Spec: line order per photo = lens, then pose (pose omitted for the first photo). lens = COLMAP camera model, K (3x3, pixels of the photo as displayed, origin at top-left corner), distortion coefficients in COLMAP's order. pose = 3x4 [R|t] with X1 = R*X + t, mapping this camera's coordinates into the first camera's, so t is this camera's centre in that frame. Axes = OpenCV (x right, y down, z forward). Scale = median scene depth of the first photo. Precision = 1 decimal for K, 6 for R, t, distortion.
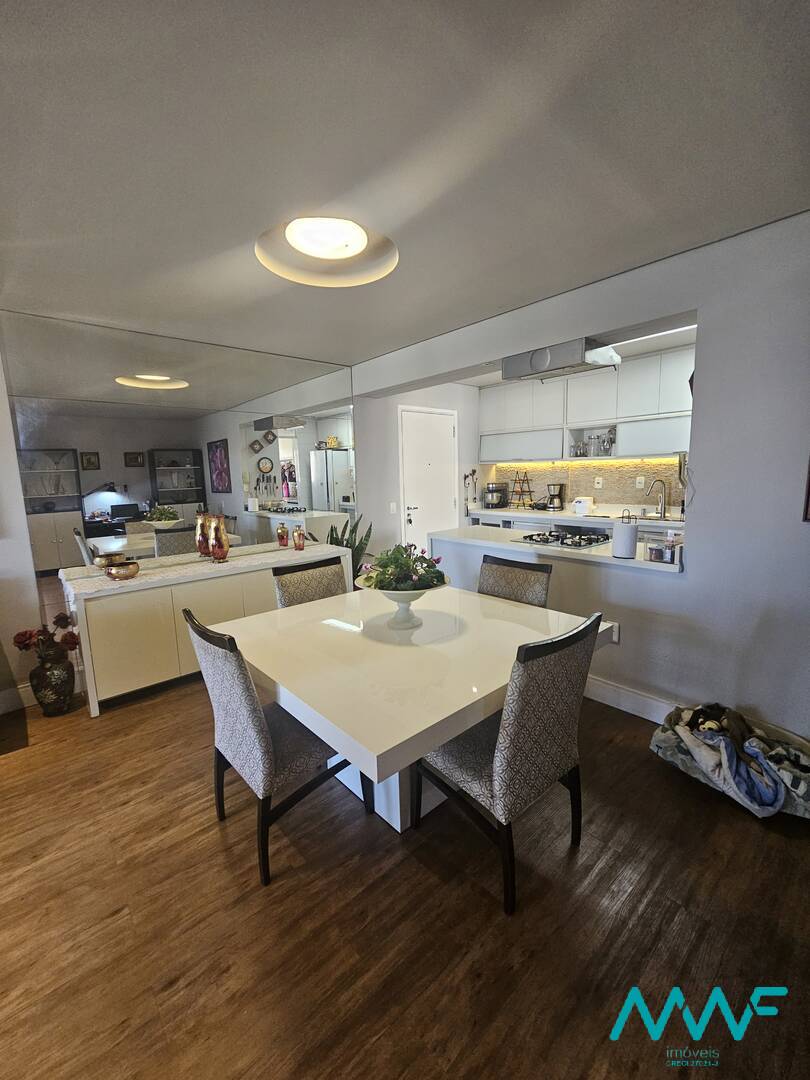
lens RADIAL K [[445.8, 0, 409.1], [0, 445.8, 536.5], [0, 0, 1]] dist [0.000437, 0.000368]
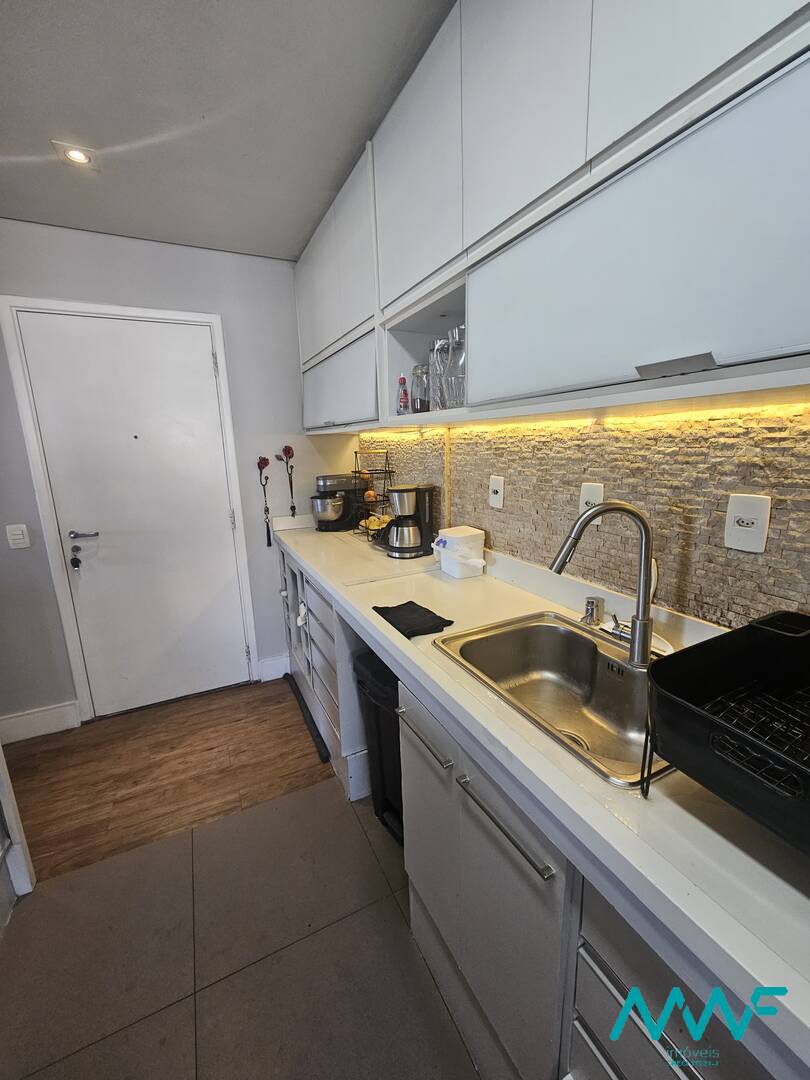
lens RADIAL K [[445.8, 0, 399.8], [0, 445.8, 541.0], [0, 0, 1]] dist [0.000437, 0.000368]
pose [[0.957227, 0.060400, -0.282962, 0.428967], [-0.037520, 0.995623, 0.085594, -0.103482], [0.286894, -0.071316, 0.955304, 0.621520]]
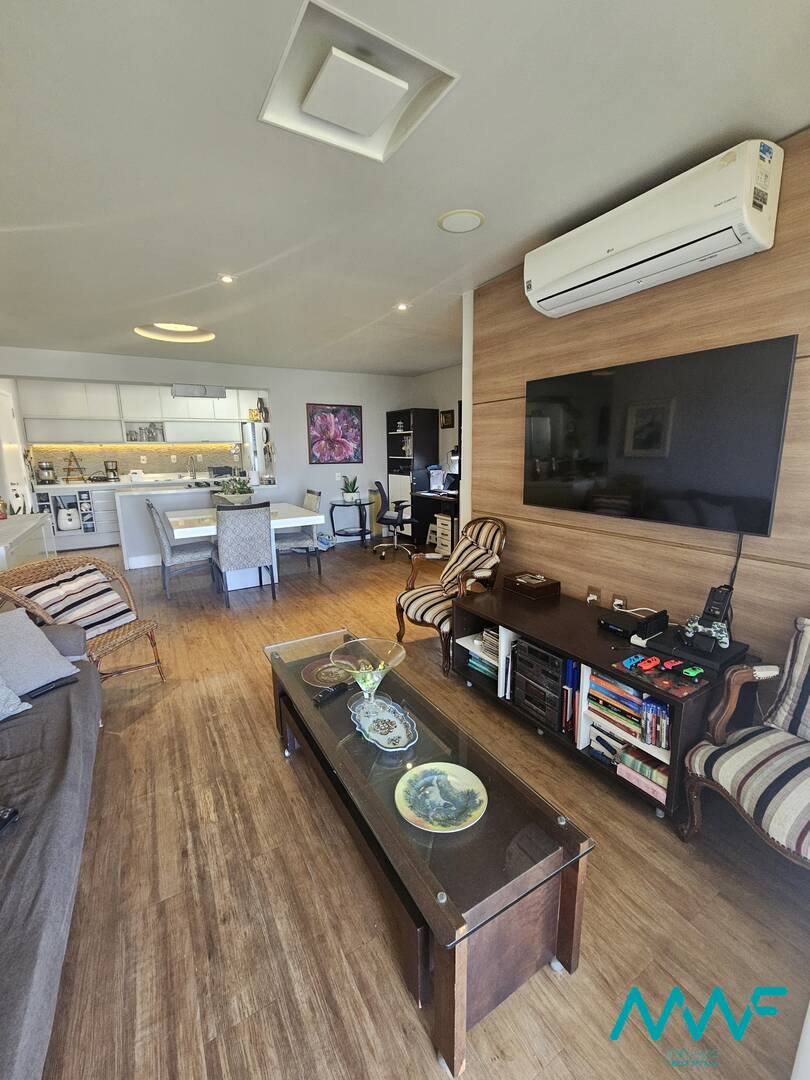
lens RADIAL K [[445.8, 0, 404.7], [0, 445.8, 537.9], [0, 0, 1]] dist [0.000437, 0.000368]
pose [[0.198390, -0.170137, 0.965243, -0.819477], [0.148185, 0.978704, 0.142052, 0.047408], [-0.968856, 0.114853, 0.219377, -0.118770]]
